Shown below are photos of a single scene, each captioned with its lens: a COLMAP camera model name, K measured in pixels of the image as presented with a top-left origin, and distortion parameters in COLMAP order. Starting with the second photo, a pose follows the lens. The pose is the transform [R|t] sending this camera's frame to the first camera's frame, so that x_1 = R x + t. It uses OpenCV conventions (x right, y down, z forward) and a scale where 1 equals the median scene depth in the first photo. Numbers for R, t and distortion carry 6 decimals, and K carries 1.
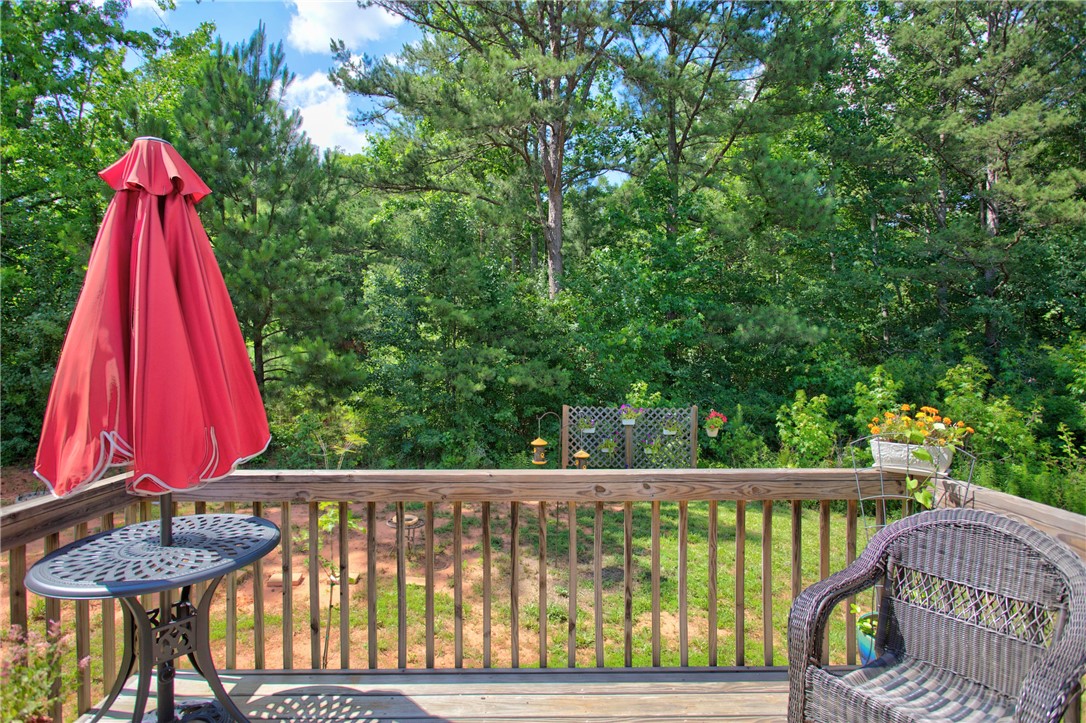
lens RADIAL K [[529.0, 0, 542.2], [0, 529.0, 350.5], [0, 0, 1]] dist [-0.007996, 0.002737]
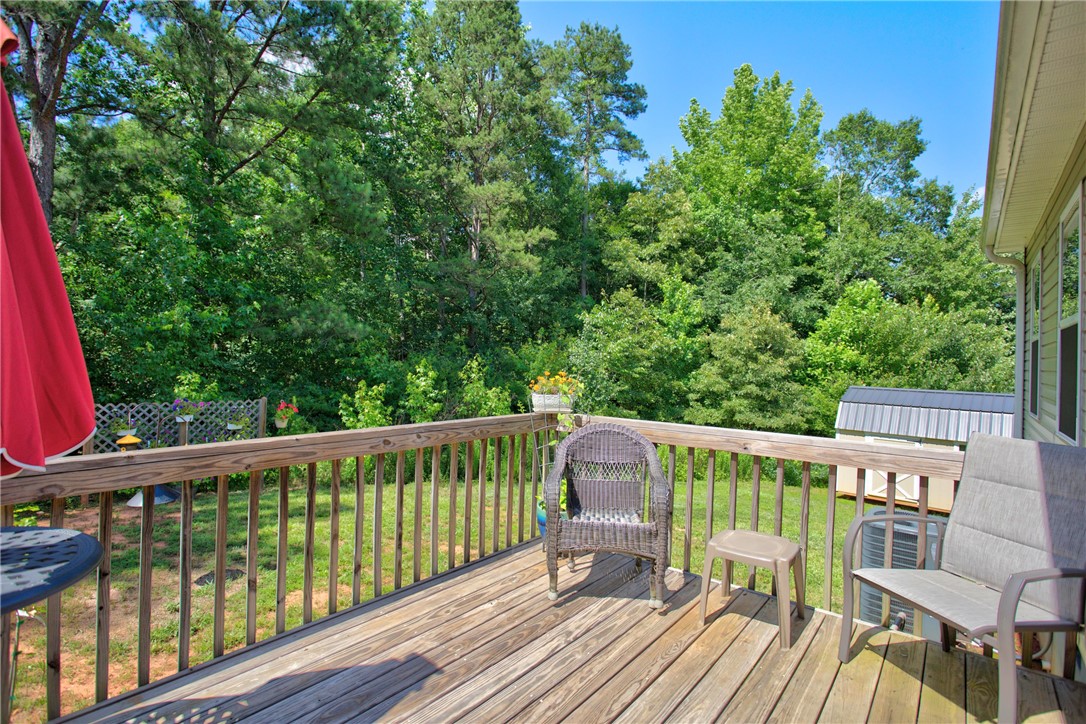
lens RADIAL K [[529.0, 0, 542.8], [0, 529.0, 342.2], [0, 0, 1]] dist [-0.007996, 0.002737]
pose [[0.637602, 0.043244, 0.769151, -0.115423], [-0.034473, 0.999025, -0.027591, 0.011493], [-0.769594, -0.008923, 0.638471, -0.004348]]
